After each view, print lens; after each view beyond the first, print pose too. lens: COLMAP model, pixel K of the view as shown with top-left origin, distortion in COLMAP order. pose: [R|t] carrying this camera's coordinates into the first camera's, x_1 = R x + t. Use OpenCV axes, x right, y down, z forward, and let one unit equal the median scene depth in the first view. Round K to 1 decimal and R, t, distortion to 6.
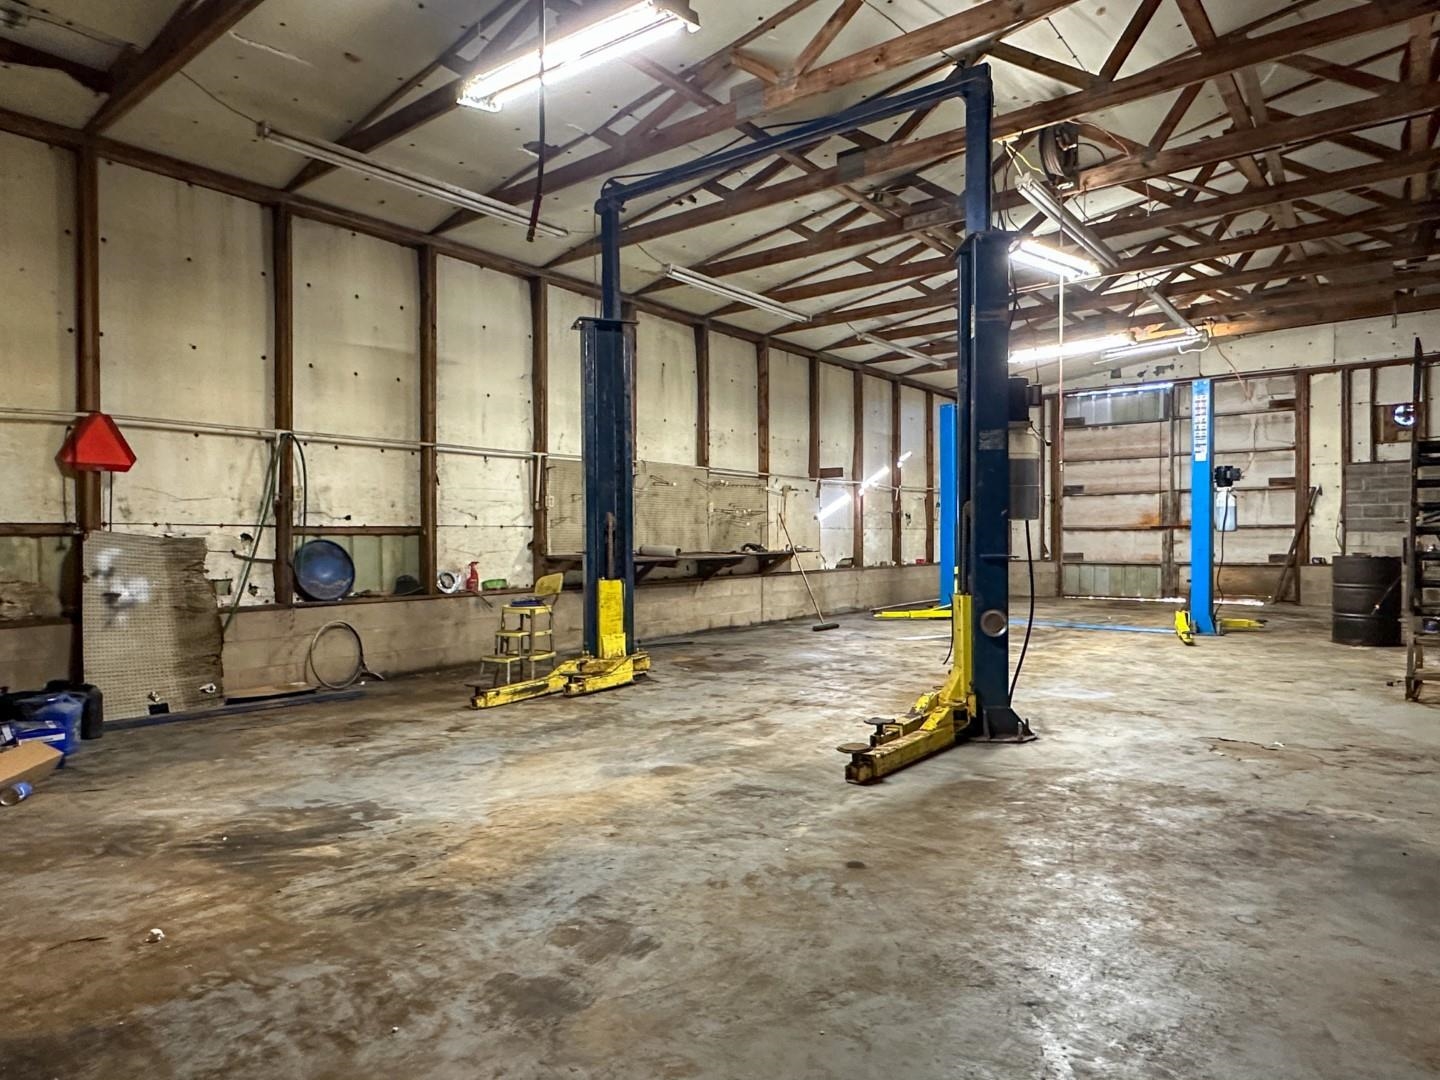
lens RADIAL K [[882.7, 0, 728.8], [0, 882.7, 545.6], [0, 0, 1]] dist [-0.001962, 0.000183]
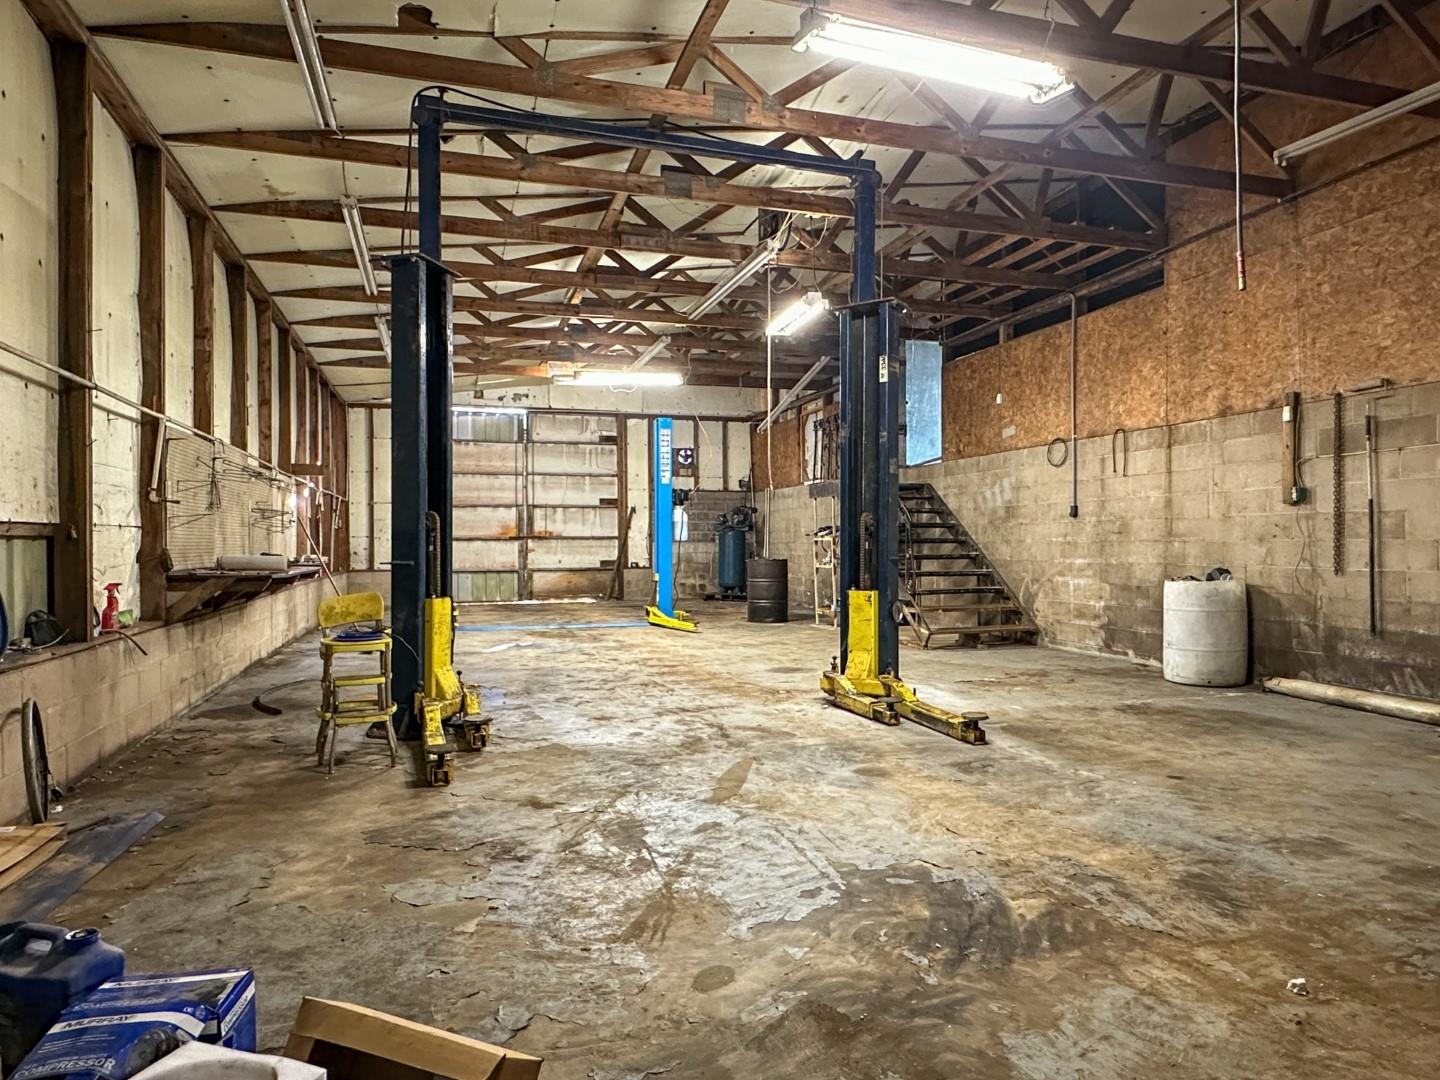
lens RADIAL K [[875.6, 0, 715.6], [0, 875.6, 545.4], [0, 0, 1]] dist [-0.003135, 0.000269]
pose [[0.576830, 0.001194, 0.816863, -0.481466], [0.009130, 0.999927, -0.007908, 0.000475], [-0.816813, 0.012019, 0.576777, 0.273156]]
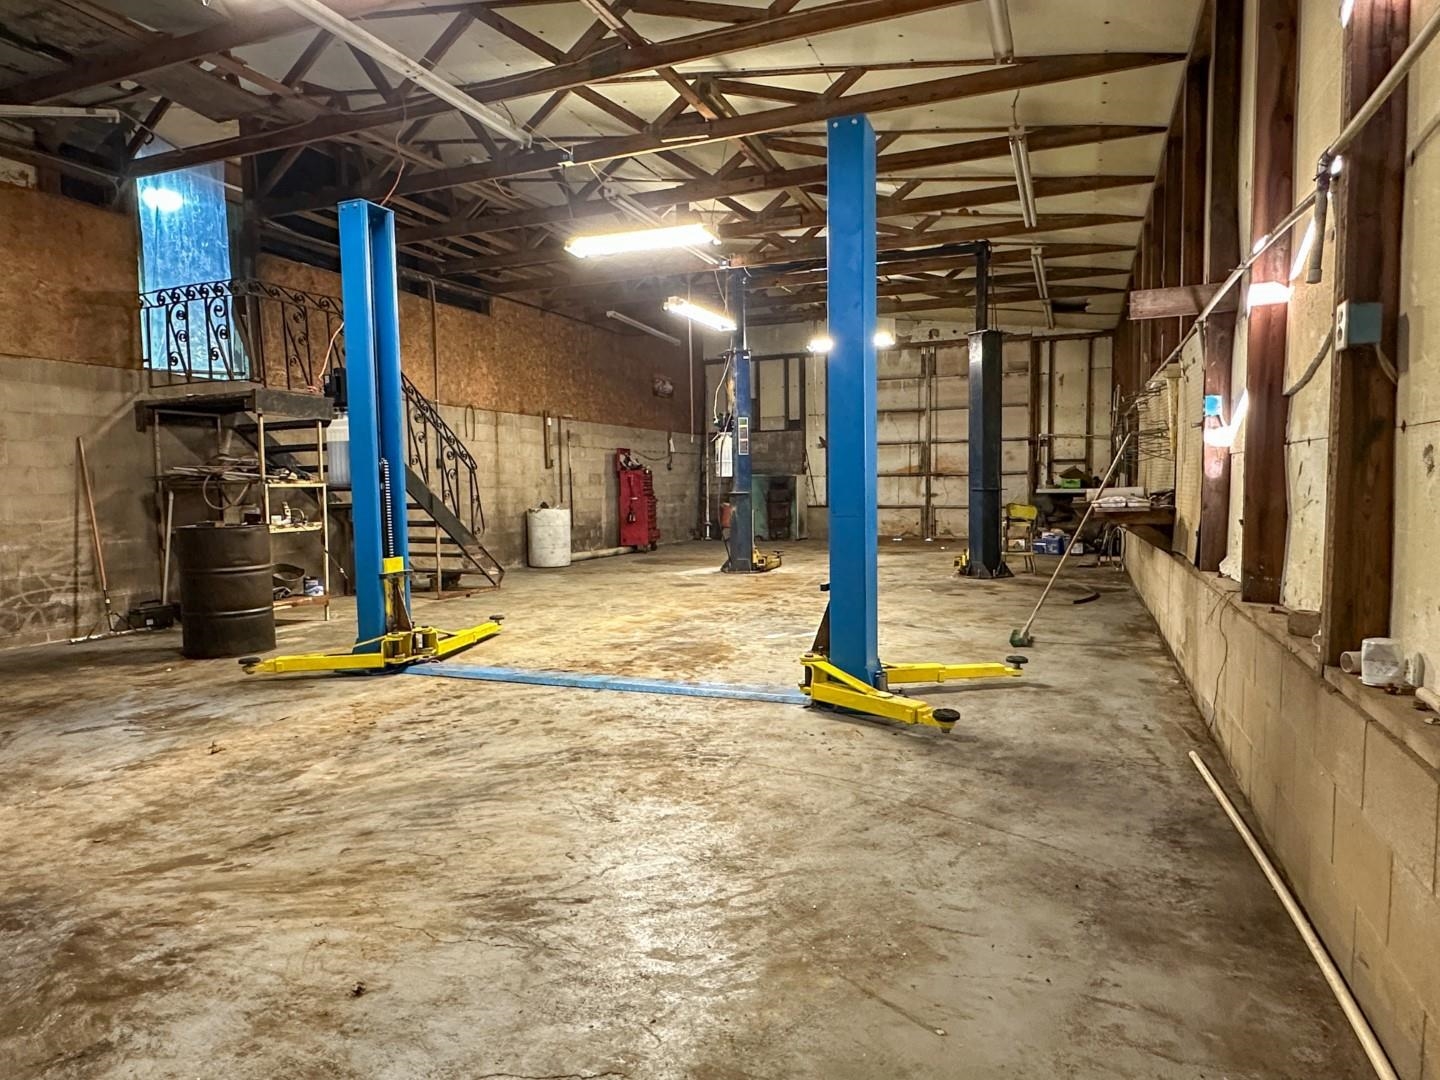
lens RADIAL K [[875.6, 0, 715.6], [0, 875.6, 545.4], [0, 0, 1]] dist [-0.003135, 0.000269]
pose [[-0.962635, 0.039017, -0.267978, 0.548304], [0.016820, 0.996270, 0.084632, -0.026214], [0.270281, 0.076963, -0.959701, 1.809262]]
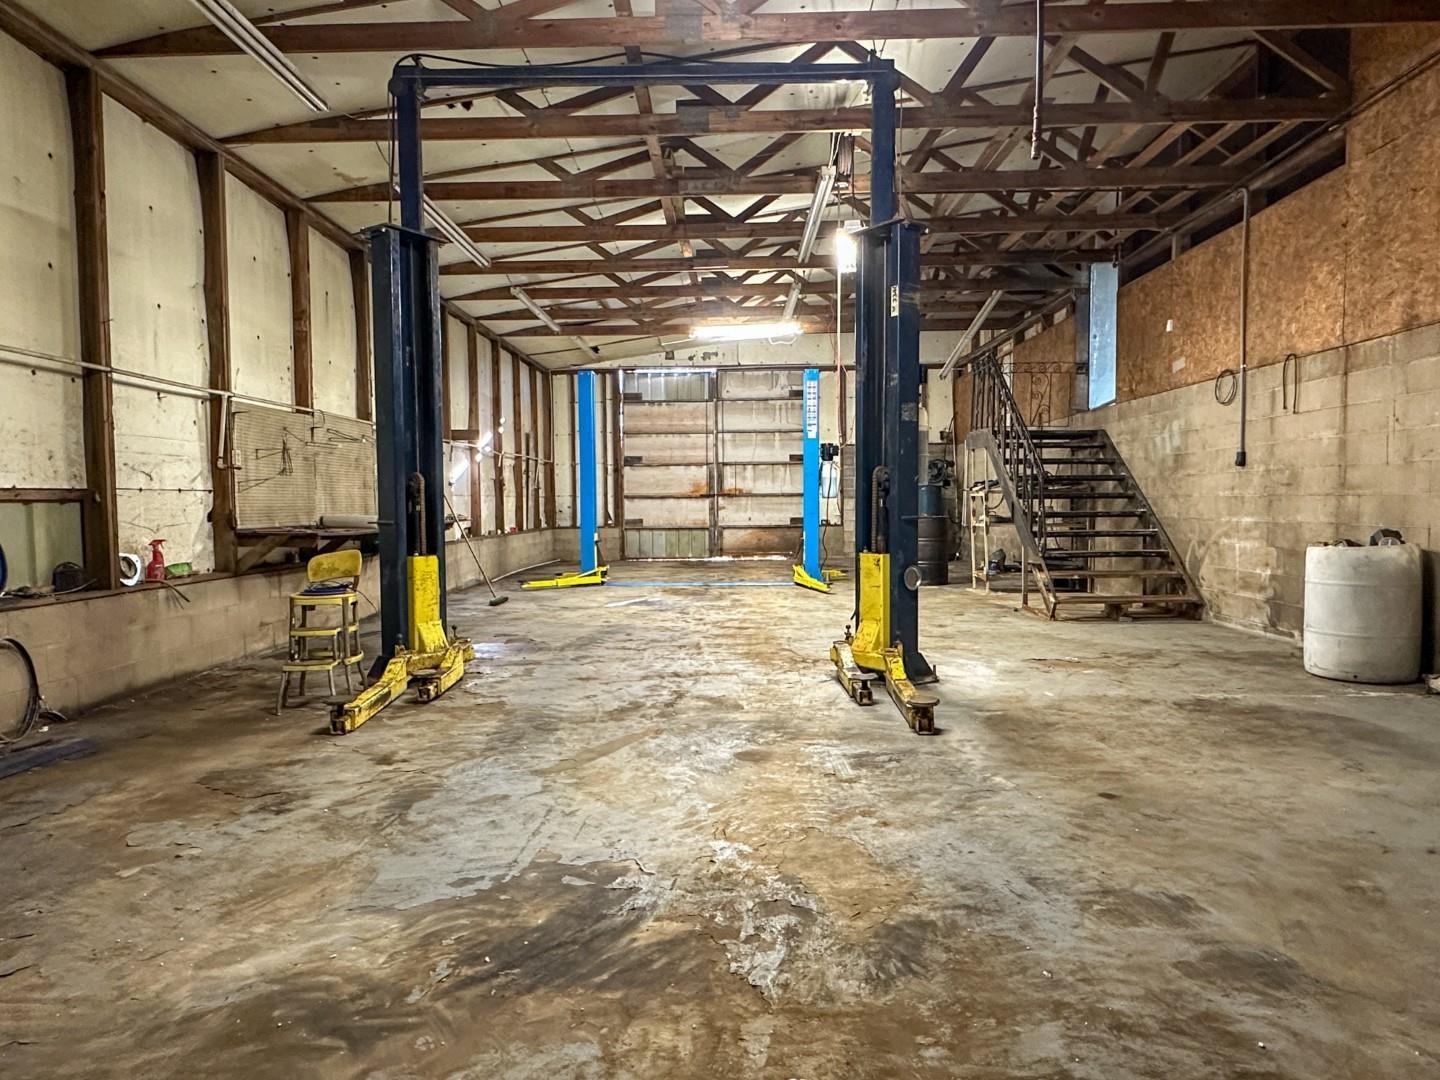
lens RADIAL K [[876.7, 0, 719.7], [0, 876.7, 545.7], [0, 0, 1]] dist [-0.005508, 0.001498]
pose [[0.803503, -0.032574, 0.594409, -0.304771], [0.011760, 0.999175, 0.038859, 0.000921], [-0.595185, -0.024233, 0.803224, 0.144362]]
